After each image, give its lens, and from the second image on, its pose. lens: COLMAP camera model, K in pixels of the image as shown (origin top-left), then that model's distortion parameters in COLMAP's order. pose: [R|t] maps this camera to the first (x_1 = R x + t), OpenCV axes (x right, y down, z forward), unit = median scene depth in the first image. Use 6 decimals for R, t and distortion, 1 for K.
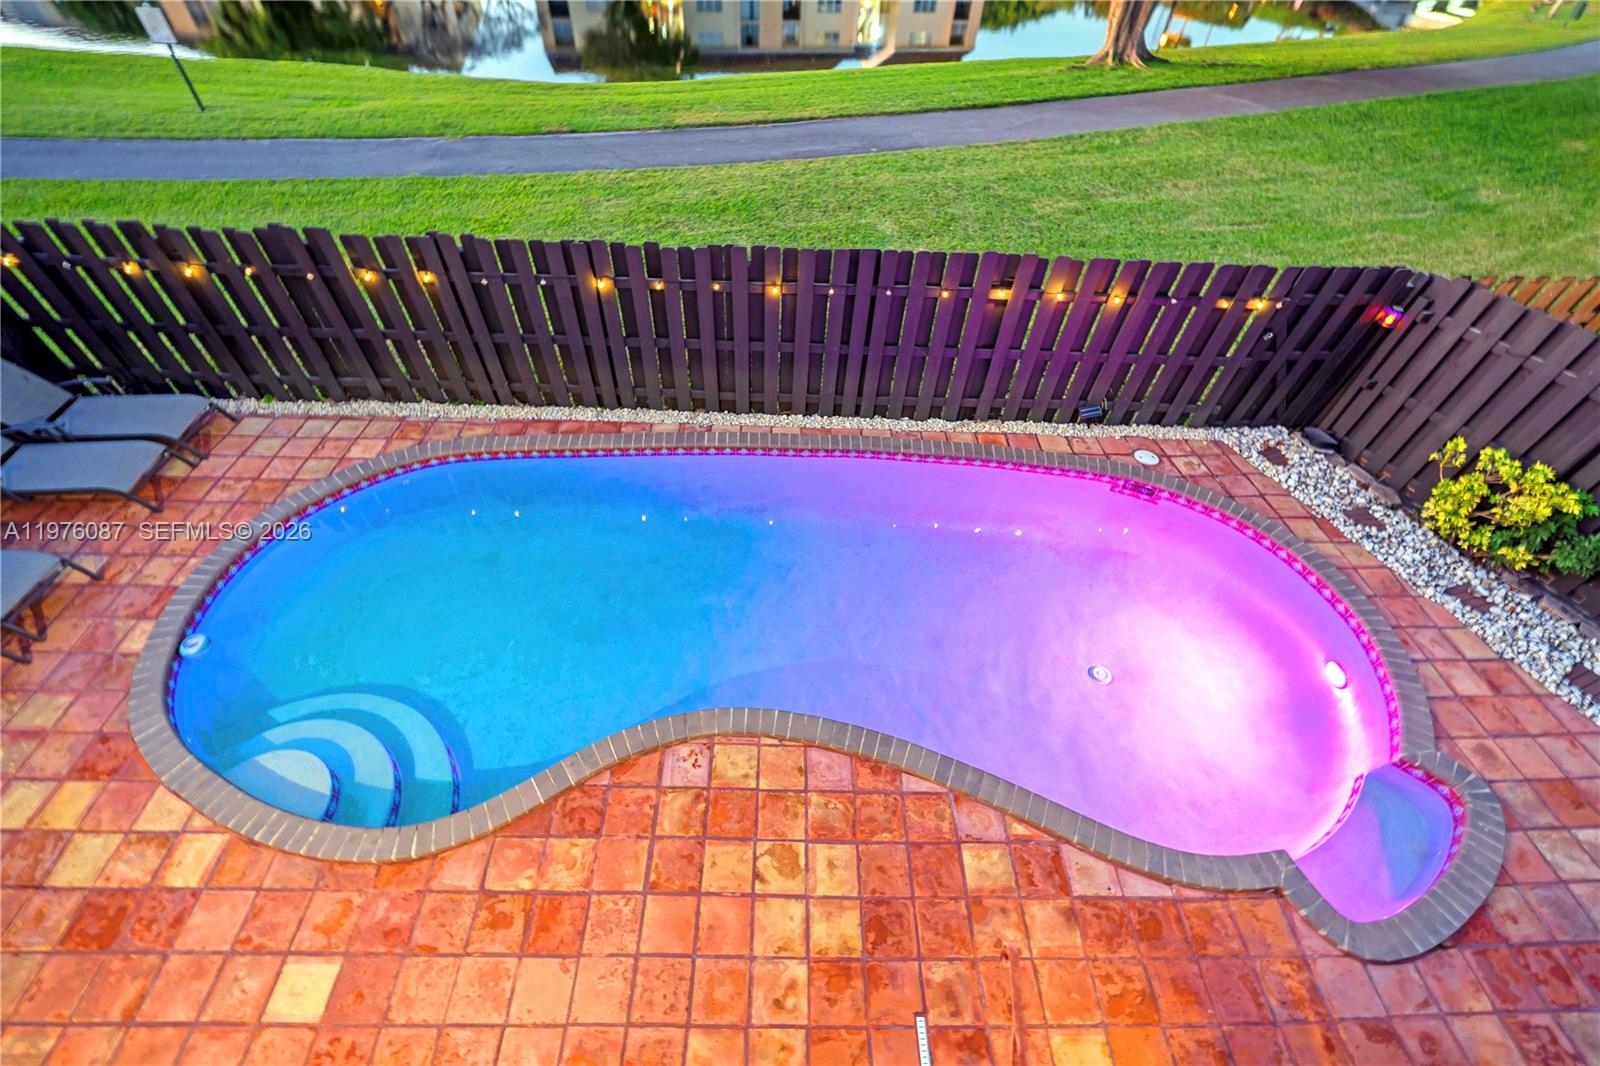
lens RADIAL K [[634.6, 0, 793.6], [0, 634.6, 519.2], [0, 0, 1]] dist [-0.000756, -0.000113]
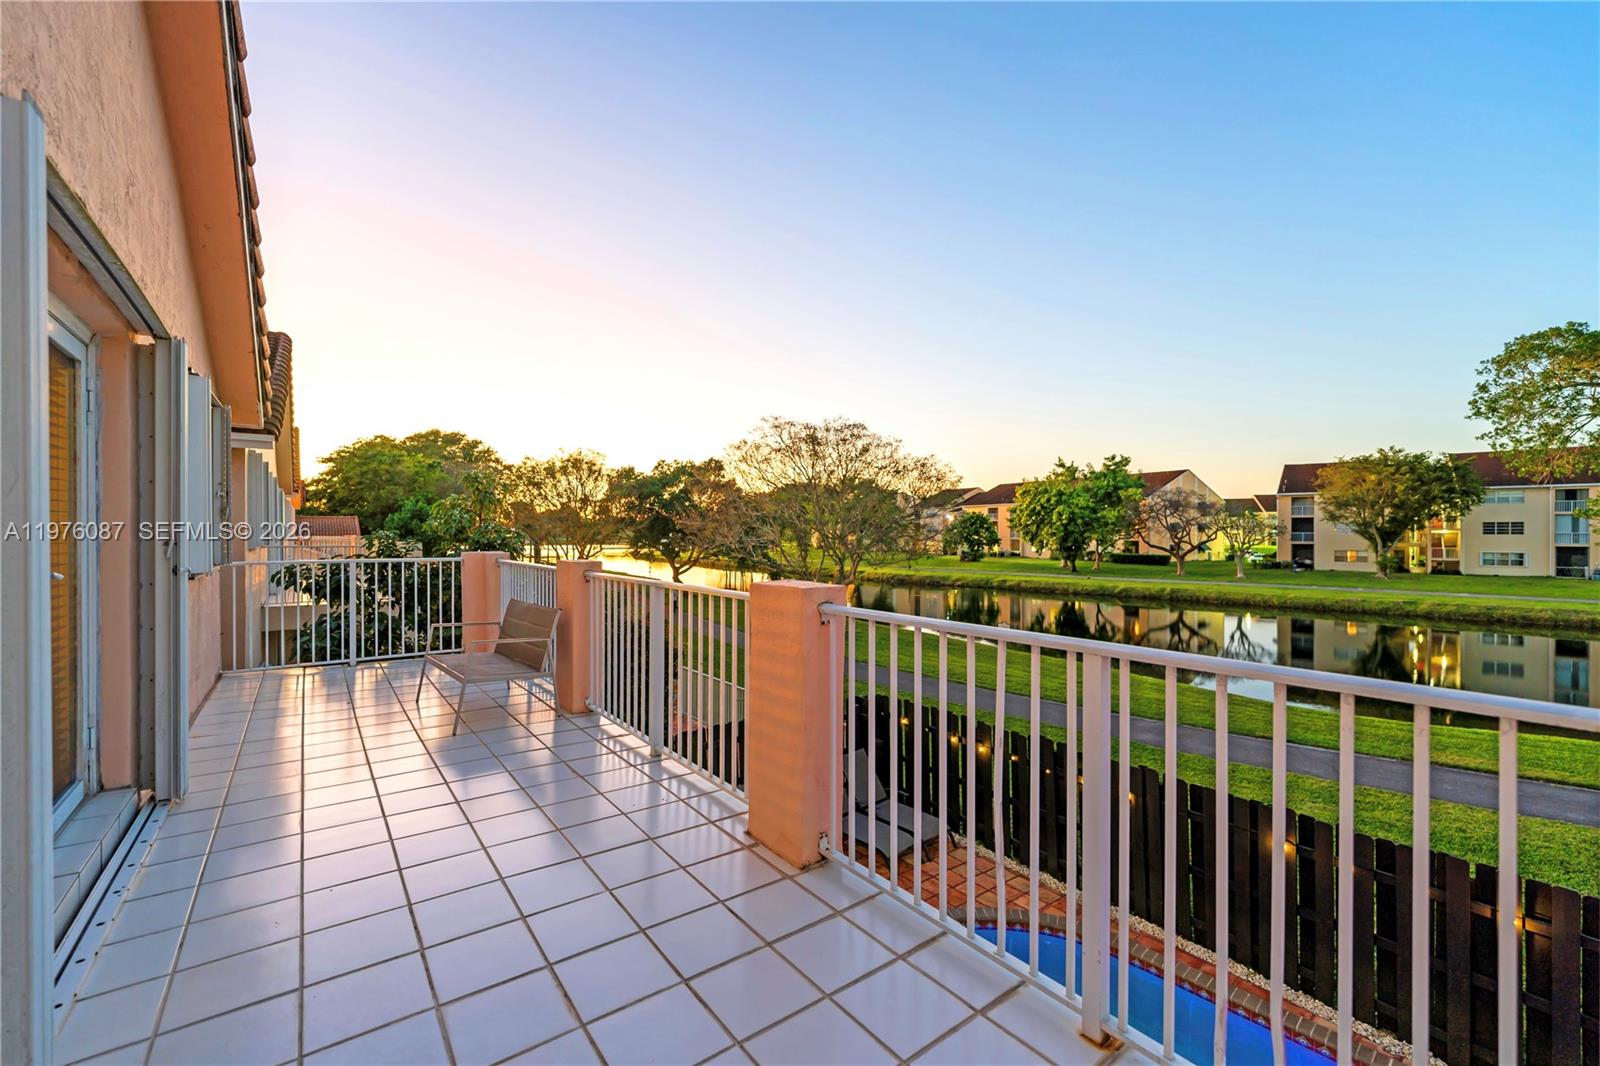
lens RADIAL K [[654.9, 0, 796.1], [0, 654.9, 531.4], [0, 0, 1]] dist [-0.001693, -0.000056]
pose [[0.590280, -0.035703, -0.806408, 0.135406], [-0.575471, 0.681942, -0.451430, 0.255662], [0.566041, 0.730534, 0.381991, -0.312412]]
